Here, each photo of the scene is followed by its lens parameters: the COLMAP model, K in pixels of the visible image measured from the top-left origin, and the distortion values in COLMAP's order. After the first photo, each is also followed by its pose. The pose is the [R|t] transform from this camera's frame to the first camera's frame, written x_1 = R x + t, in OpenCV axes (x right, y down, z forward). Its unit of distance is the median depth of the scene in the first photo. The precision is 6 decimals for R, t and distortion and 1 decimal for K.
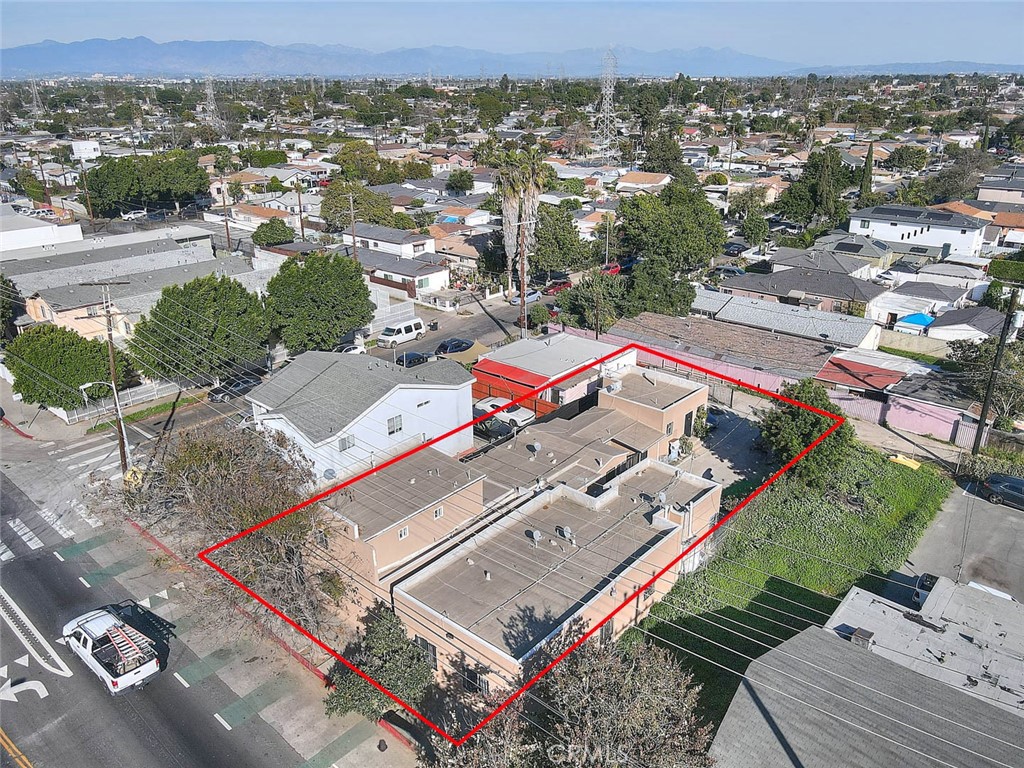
lens RADIAL K [[740.2, 0, 514.0], [0, 740.2, 382.8], [0, 0, 1]] dist [0.017676, -0.002330]
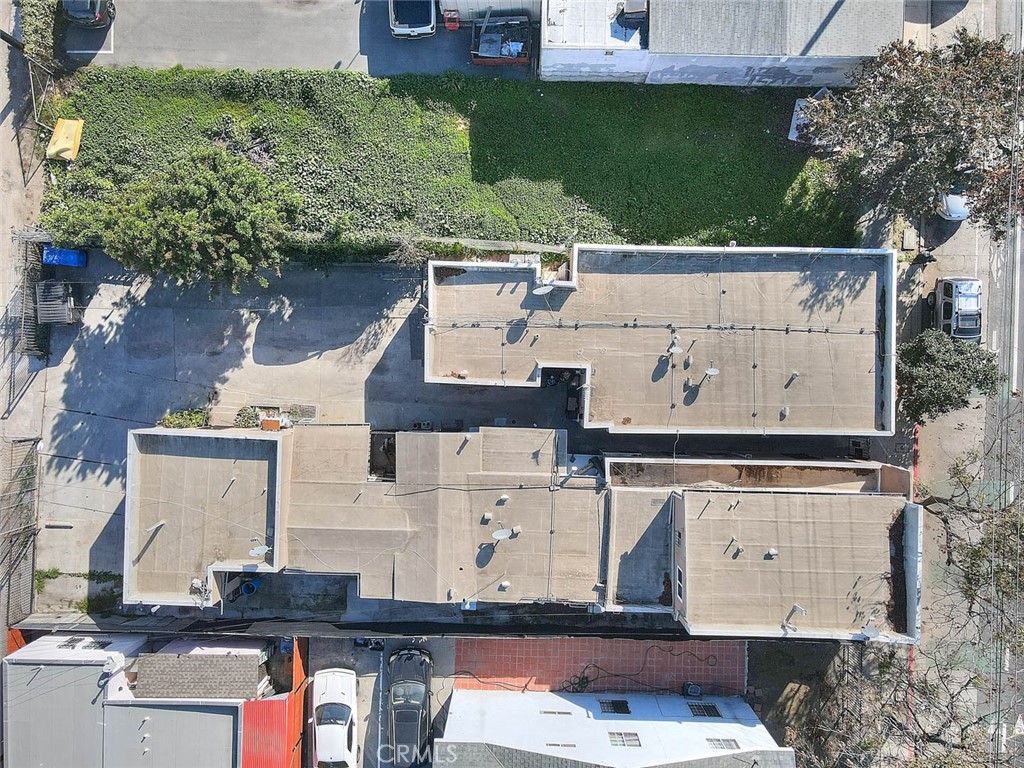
lens RADIAL K [[740.2, 0, 509.3], [0, 740.2, 388.5], [0, 0, 1]] dist [0.017676, -0.002330]
pose [[-0.642508, -0.766219, 0.009578, 0.071739], [0.299770, -0.239827, 0.923375, -0.290924], [-0.705211, 0.596147, 0.383780, 0.412584]]
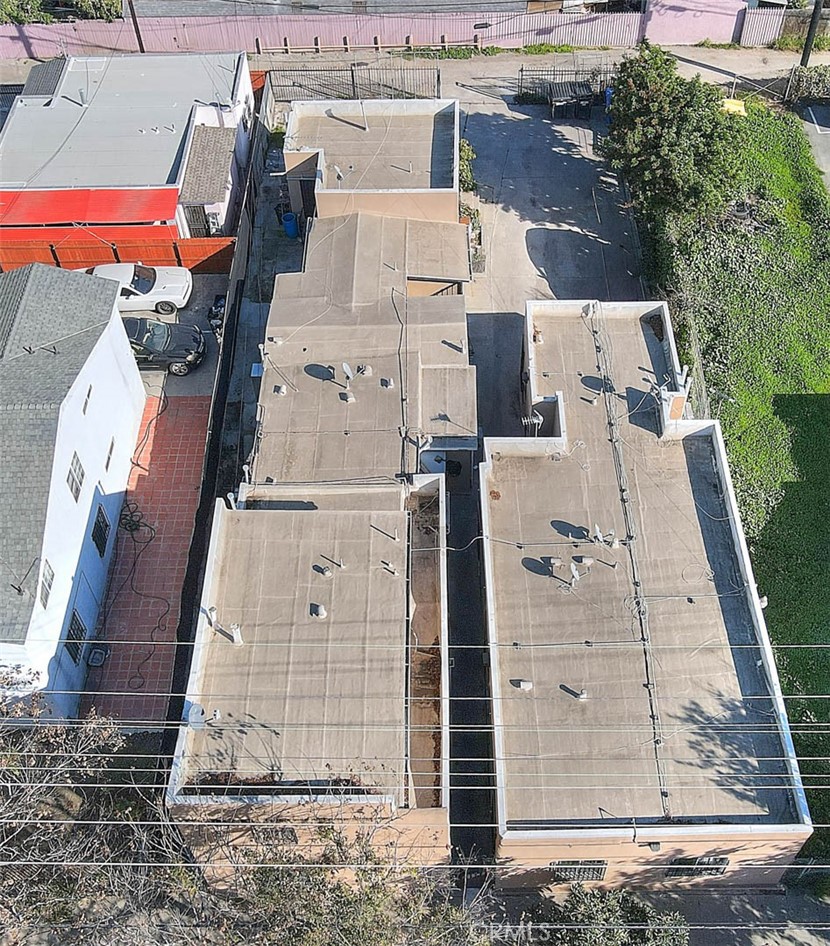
lens RADIAL K [[1074.8, 0, 434.0], [0, 1074.8, 442.5], [0, 0, 1]] dist [0.020538, 0.000000]
pose [[0.749729, -0.511533, 0.419810, -0.165063], [0.252606, 0.807587, 0.532910, -0.161731], [-0.611635, -0.293491, 0.734688, 0.237478]]
